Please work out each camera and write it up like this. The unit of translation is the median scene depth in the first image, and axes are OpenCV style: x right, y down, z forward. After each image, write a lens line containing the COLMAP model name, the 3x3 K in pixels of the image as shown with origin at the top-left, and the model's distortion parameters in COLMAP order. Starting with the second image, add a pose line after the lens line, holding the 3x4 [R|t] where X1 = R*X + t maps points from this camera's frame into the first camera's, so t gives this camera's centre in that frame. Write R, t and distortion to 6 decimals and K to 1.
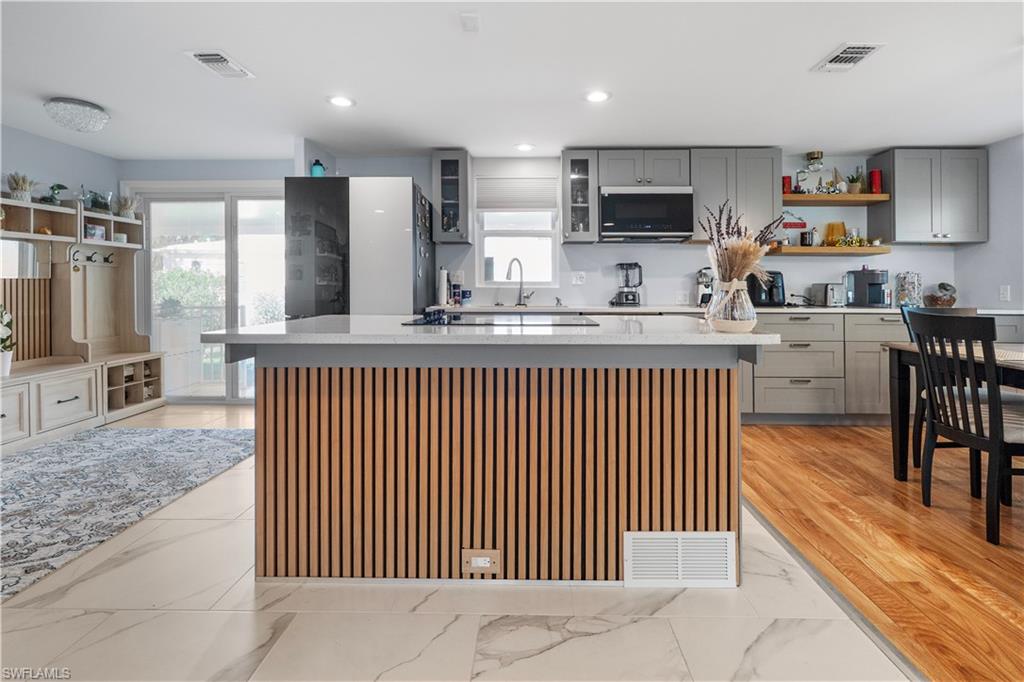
lens RADIAL K [[471.1, 0, 523.5], [0, 471.1, 287.1], [0, 0, 1]] dist [-0.008588, 0.000299]
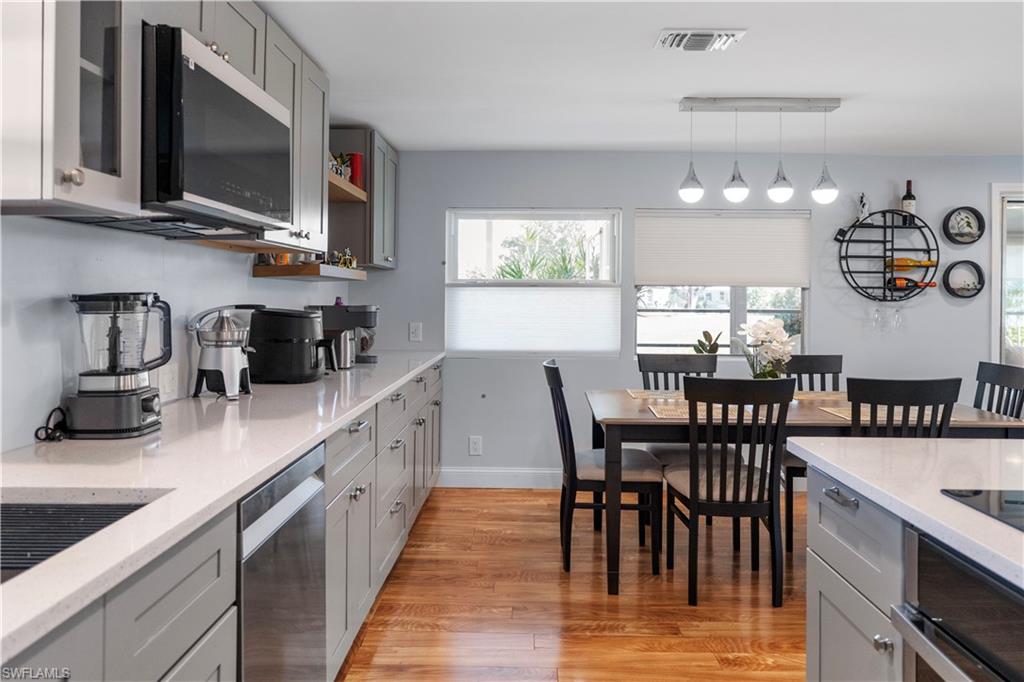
lens RADIAL K [[720.4, 0, 522.8], [0, 720.4, 288.7], [0, 0, 1]] dist [0.000315, -0.001079]
pose [[-0.009938, 0.006792, 0.999928, -0.257850], [-0.007952, 0.999945, -0.006871, -0.054674], [-0.999919, -0.008020, -0.009884, 0.774589]]
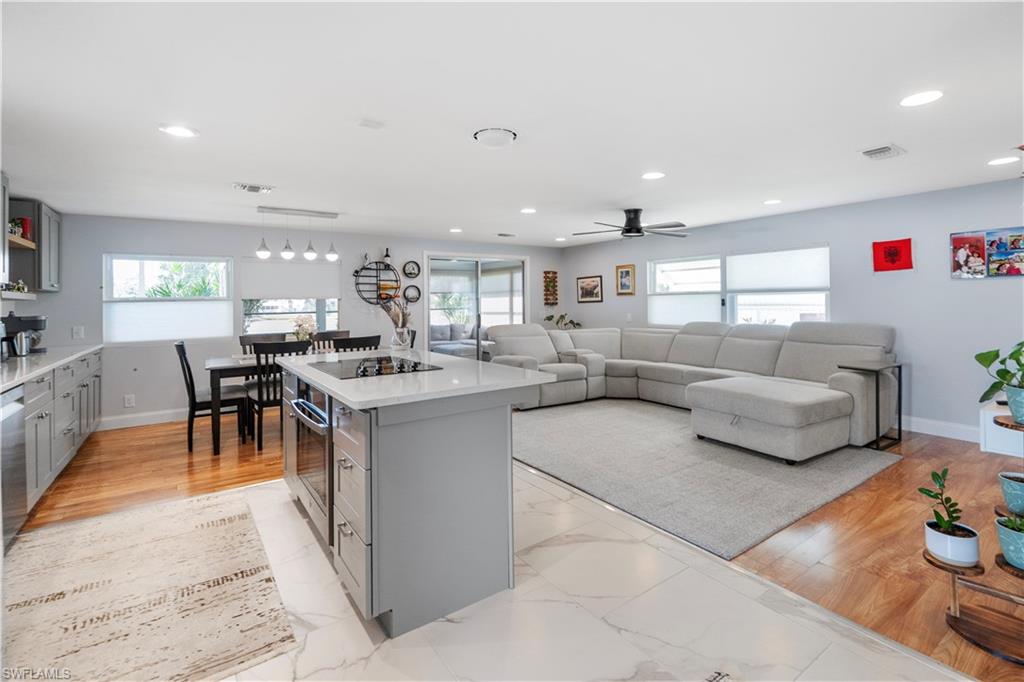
lens RADIAL K [[466.5, 0, 510.2], [0, 466.5, 294.7], [0, 0, 1]] dist [-0.002293, 0.000050]
pose [[-0.581633, 0.018786, 0.813234, -0.674022], [0.015249, 0.999809, -0.012190, -0.054770], [-0.813308, 0.005311, -0.581809, 0.733626]]
